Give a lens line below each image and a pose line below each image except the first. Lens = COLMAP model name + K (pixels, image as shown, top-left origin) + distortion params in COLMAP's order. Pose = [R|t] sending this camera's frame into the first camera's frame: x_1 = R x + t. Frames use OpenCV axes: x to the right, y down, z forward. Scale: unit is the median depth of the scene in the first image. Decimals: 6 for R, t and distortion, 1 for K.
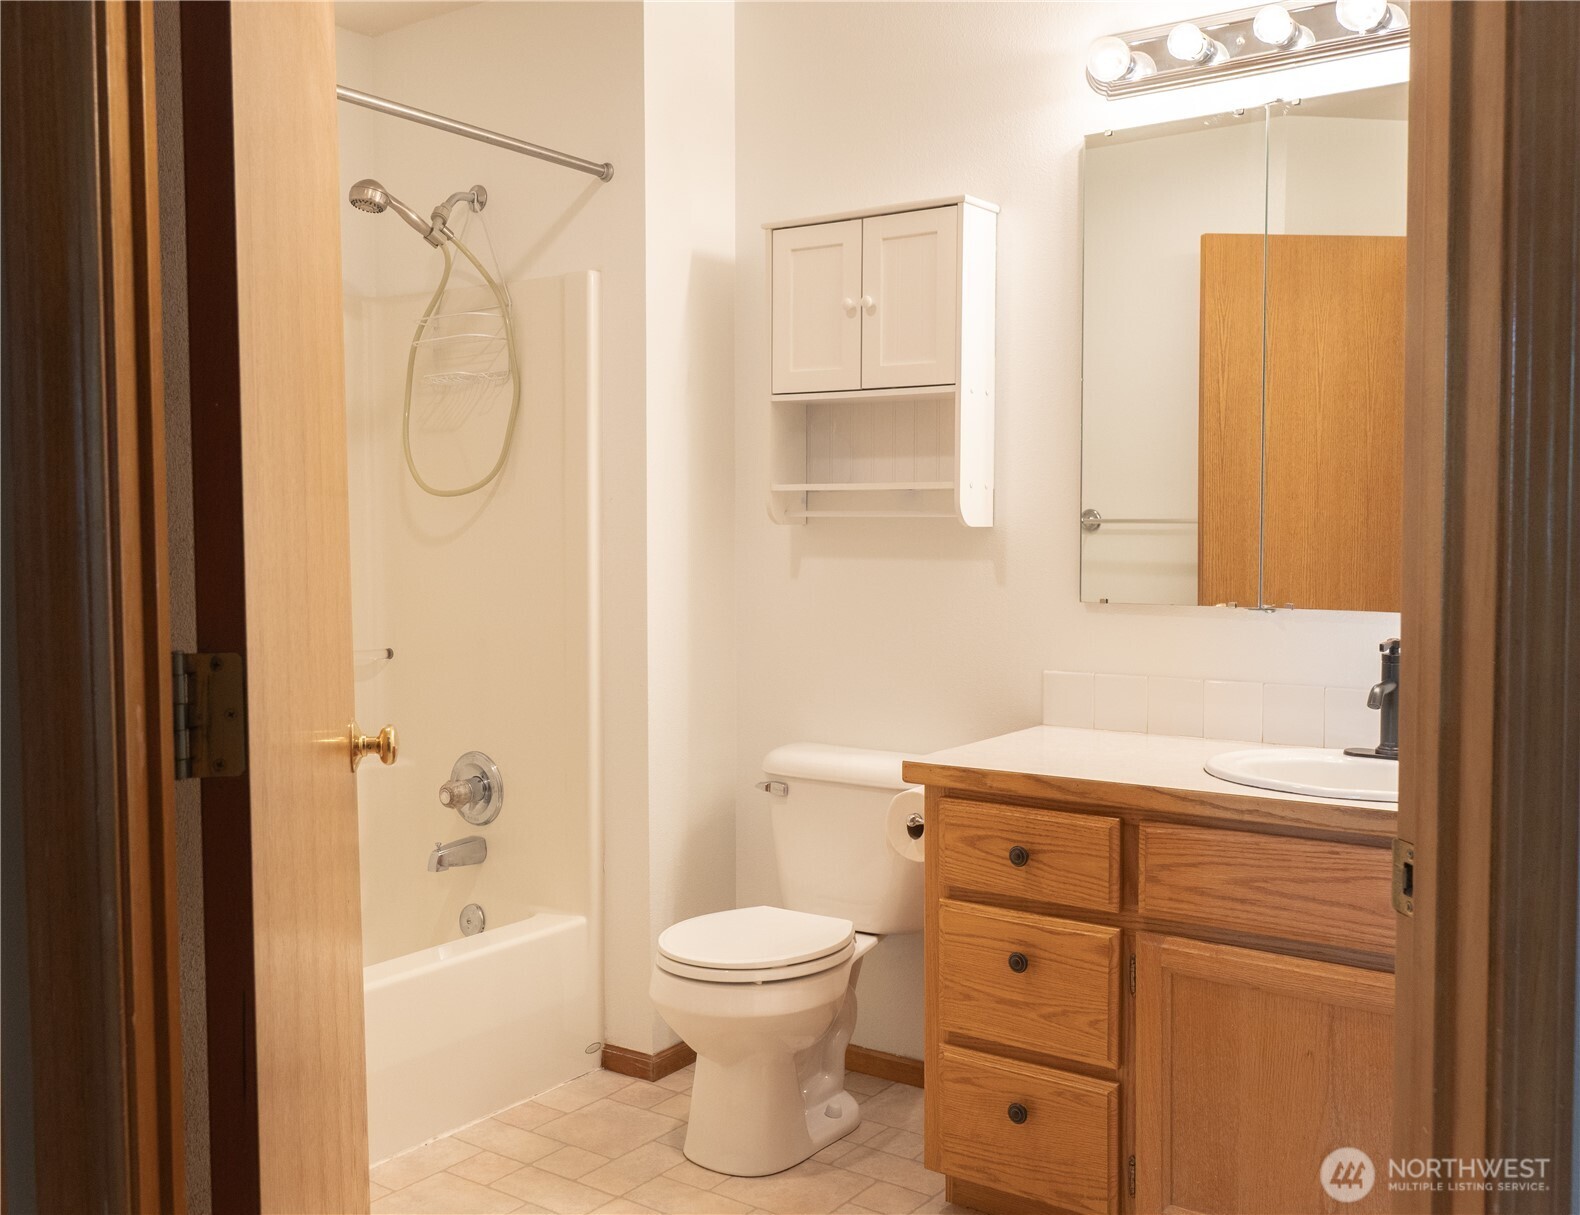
lens RADIAL K [[1485.3, 0, 790.0], [0, 1485.3, 607.5], [0, 0, 1]] dist [0.001195, 0.003073]
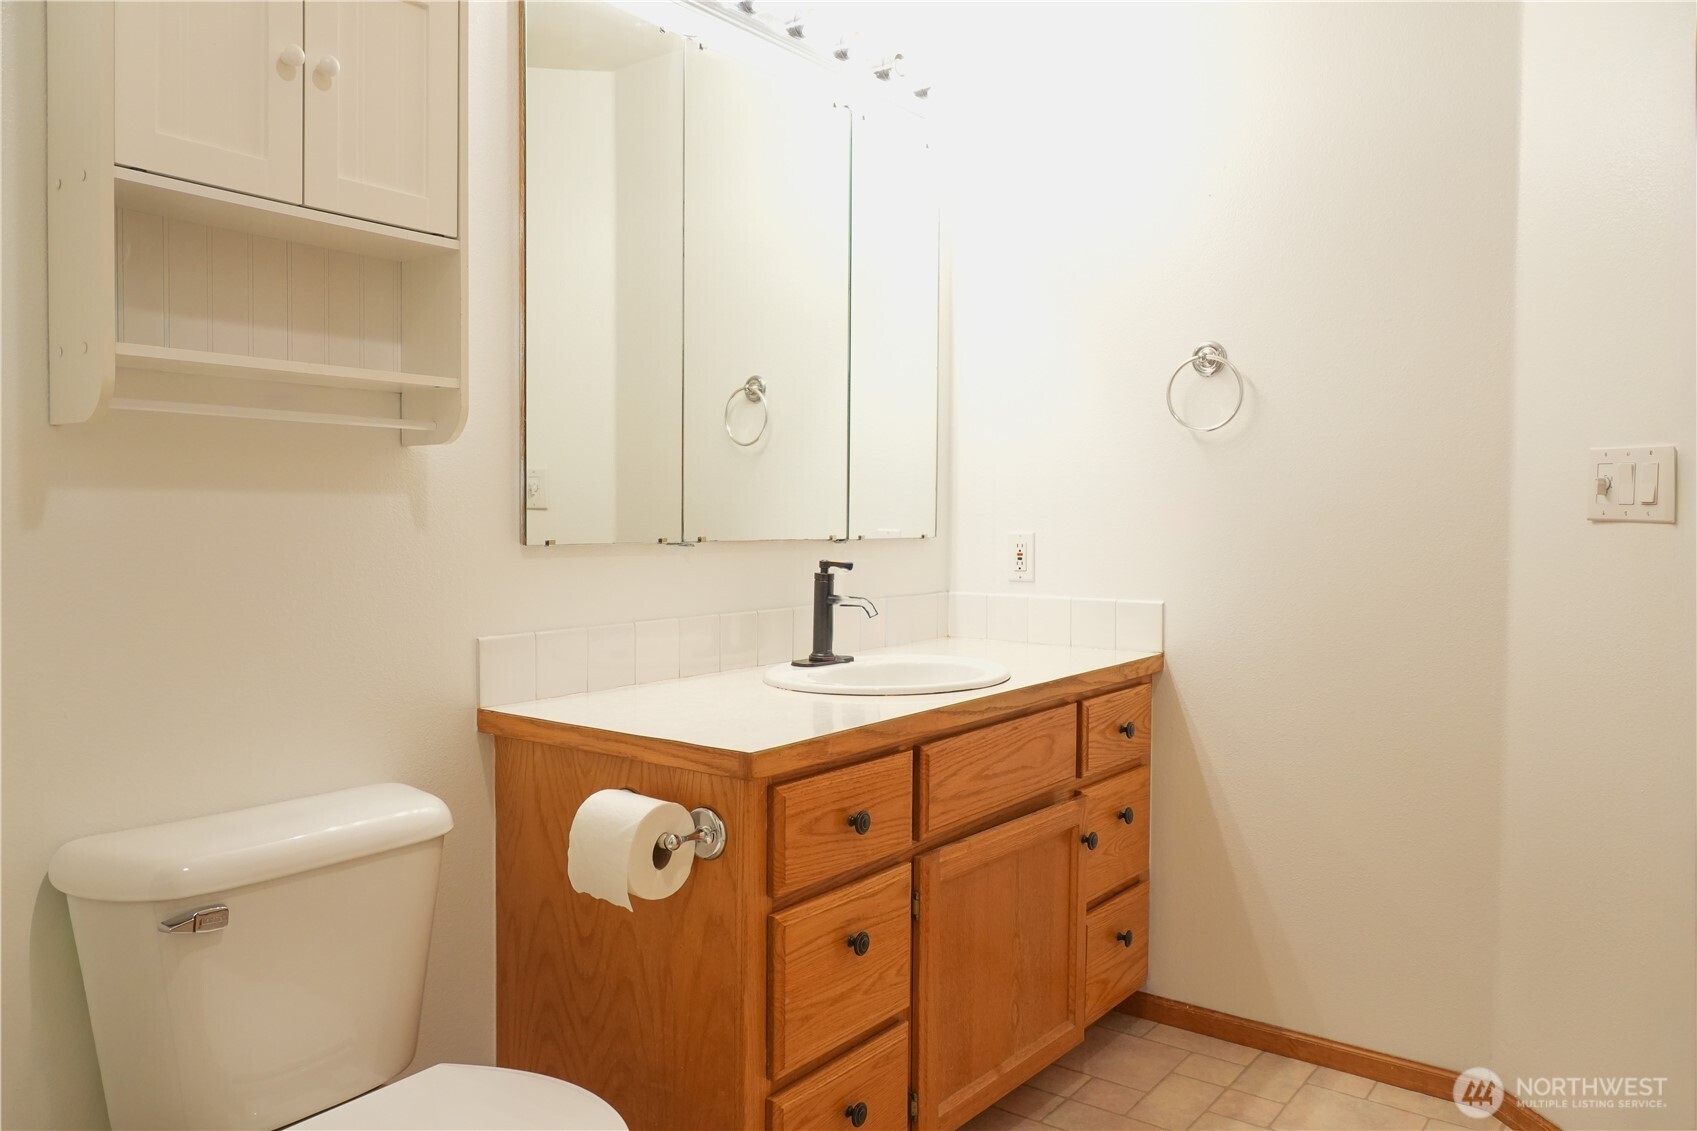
lens RADIAL K [[1233.5, 0, 848.5], [0, 1233.5, 565.5], [0, 0, 1]] dist [0.000247, 0.001109]
pose [[0.033852, -0.047579, 0.998294, -0.568662], [0.048576, 0.997764, 0.045907, -0.017981], [-0.998246, 0.046939, 0.036087, 0.978427]]
